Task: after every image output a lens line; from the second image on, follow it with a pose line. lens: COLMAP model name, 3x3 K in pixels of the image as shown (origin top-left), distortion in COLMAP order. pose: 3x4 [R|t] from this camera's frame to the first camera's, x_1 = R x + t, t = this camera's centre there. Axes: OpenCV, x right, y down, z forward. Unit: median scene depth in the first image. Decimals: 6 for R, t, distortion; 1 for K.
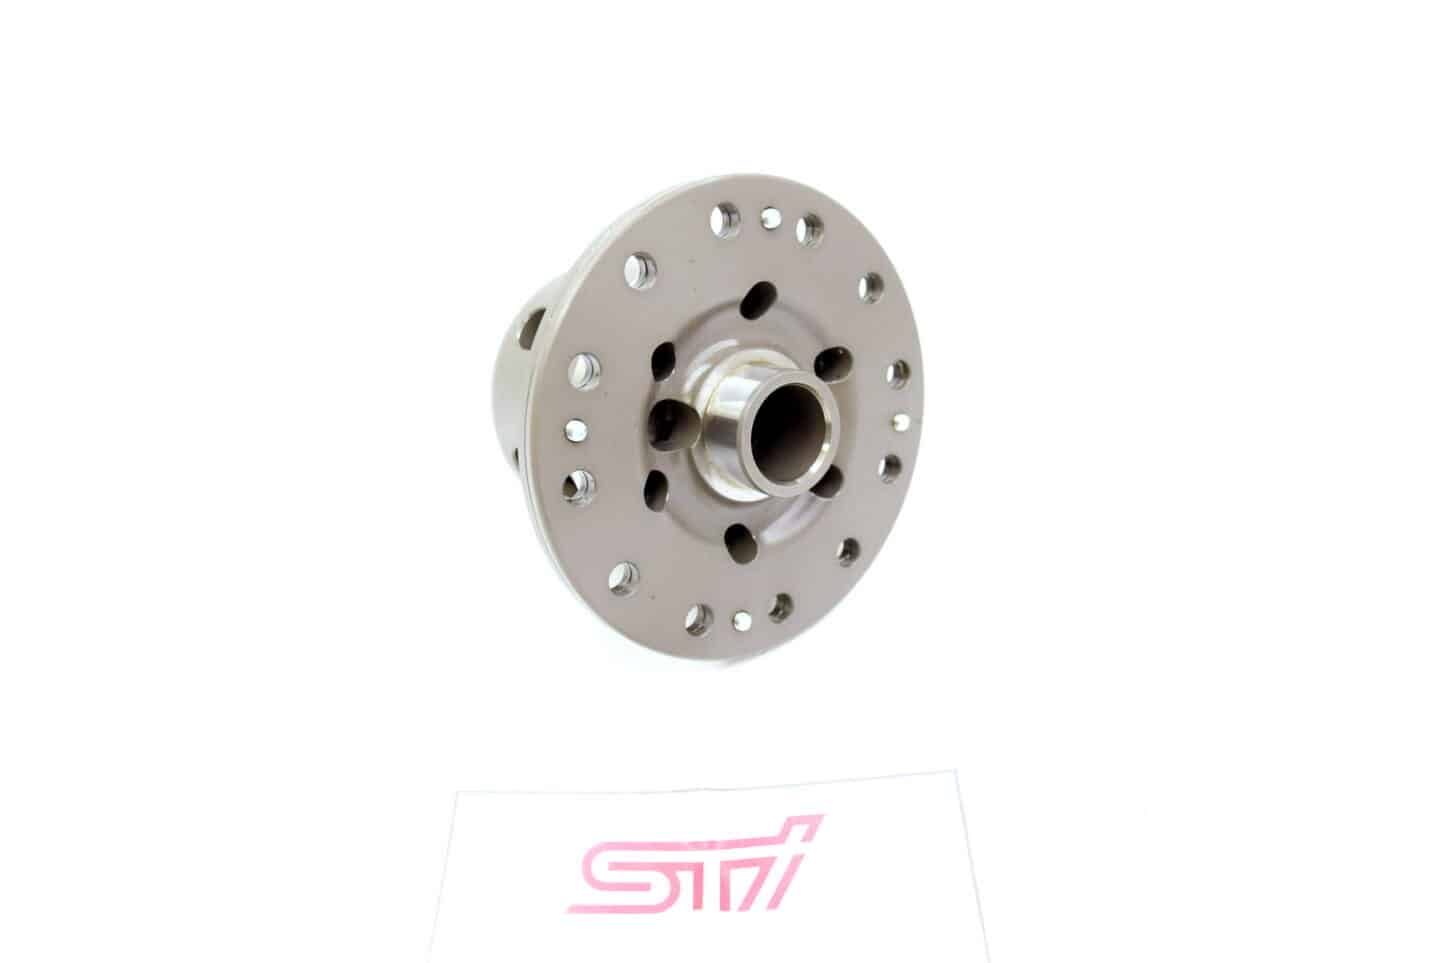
lens RADIAL K [[1112.3, 0, 720.0], [0, 1112.3, 481.5], [0, 0, 1]] dist [-0.346892, -0.000116]
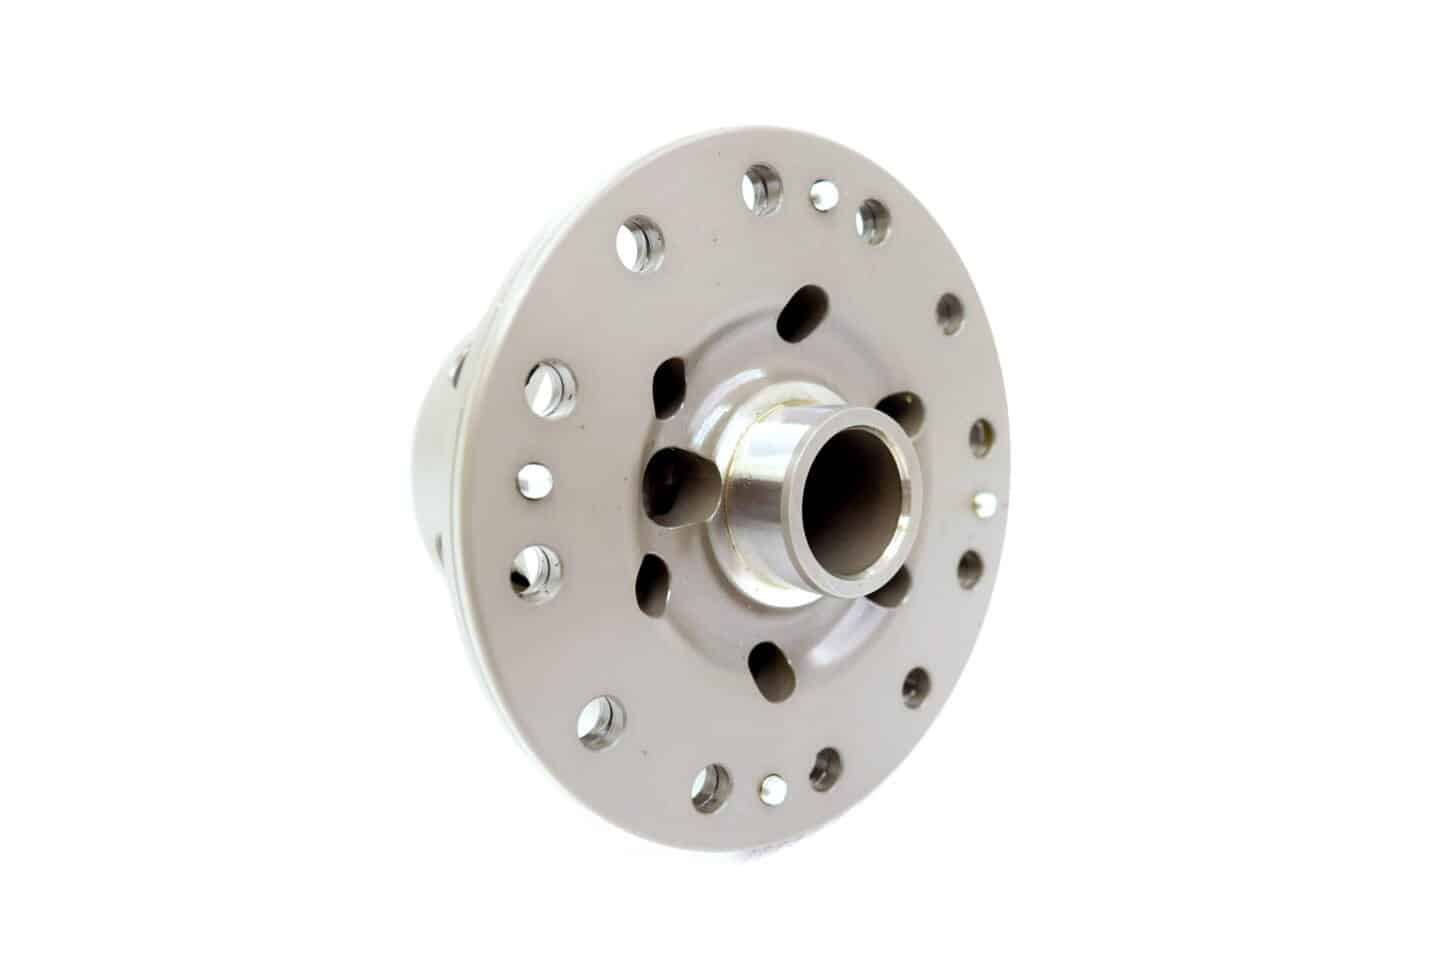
lens RADIAL K [[1073.7, 0, 720.0], [0, 1073.7, 481.5], [0, 0, 1]] dist [-0.001265, -0.000020]
pose [[0.998129, 0.015470, 0.059156, -0.055581], [-0.006713, 0.989341, -0.145460, 0.039043], [-0.060776, 0.144791, 0.987594, 0.353270]]
